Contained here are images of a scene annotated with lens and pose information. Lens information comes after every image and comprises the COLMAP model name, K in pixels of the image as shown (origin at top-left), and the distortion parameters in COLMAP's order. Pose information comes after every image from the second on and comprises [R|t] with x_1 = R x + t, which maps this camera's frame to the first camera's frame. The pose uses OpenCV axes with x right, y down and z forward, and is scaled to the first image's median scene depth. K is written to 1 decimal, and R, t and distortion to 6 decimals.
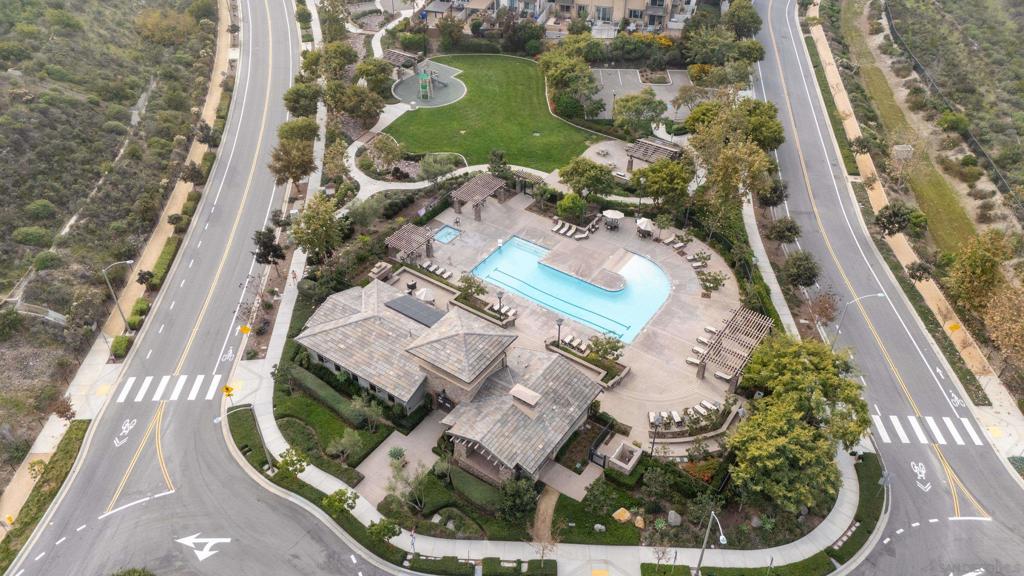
lens RADIAL K [[739.4, 0, 512.0], [0, 739.4, 288.0], [0, 0, 1]] dist [0.082723, -0.075471]
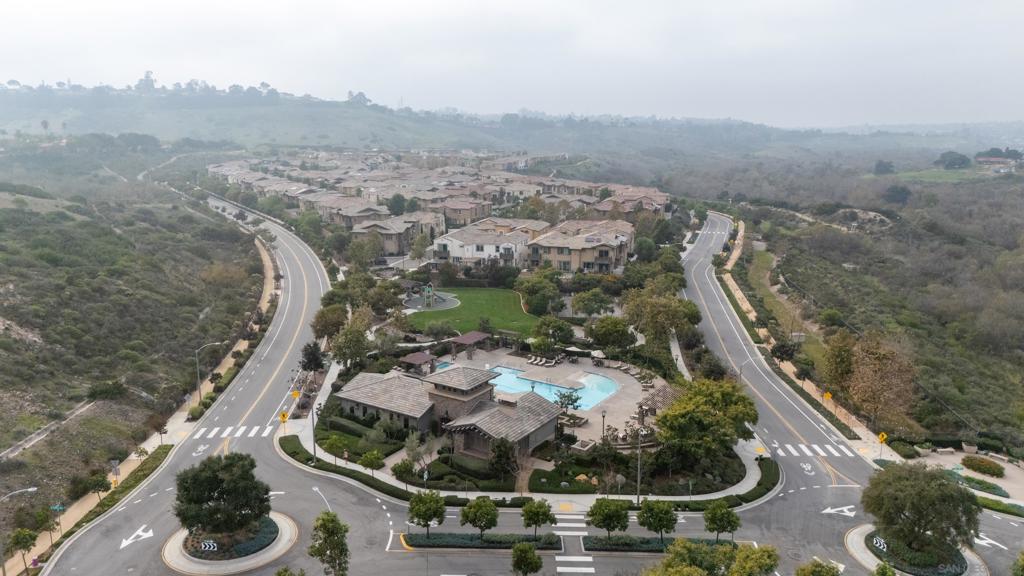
lens RADIAL K [[739.4, 0, 512.0], [0, 739.4, 288.0], [0, 0, 1]] dist [0.082723, -0.075471]
pose [[0.999625, -0.004995, 0.026918, -0.007372], [0.016599, 0.892451, -0.450839, 0.440418], [-0.021772, 0.451116, 0.892200, -0.243156]]
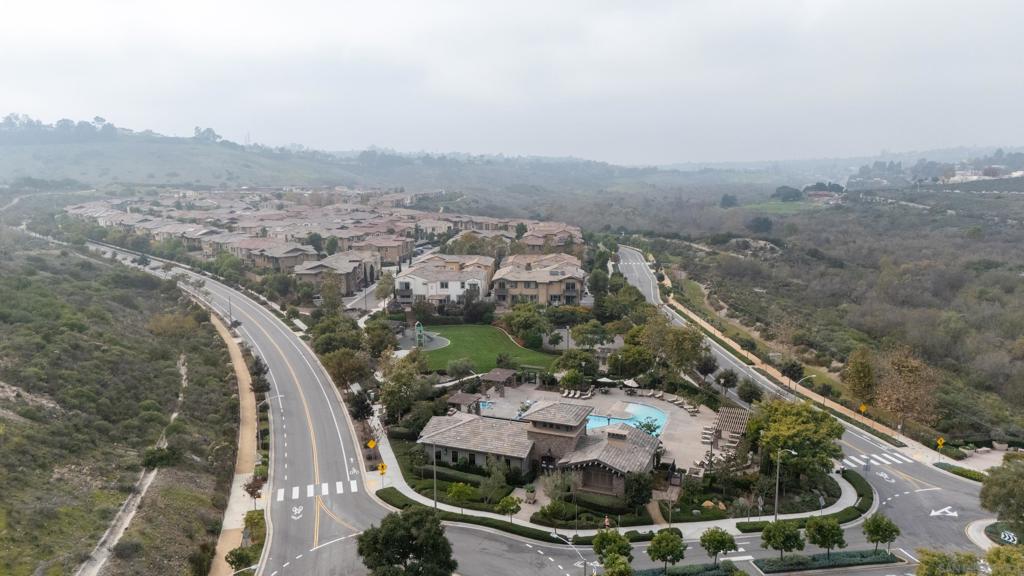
lens RADIAL K [[739.4, 0, 512.0], [0, 739.4, 288.0], [0, 0, 1]] dist [0.082723, -0.075471]
pose [[0.973539, -0.040182, 0.224962, -0.357950], [0.145984, 0.866725, -0.476944, 0.411687], [-0.175816, 0.497165, 0.849657, -0.206026]]
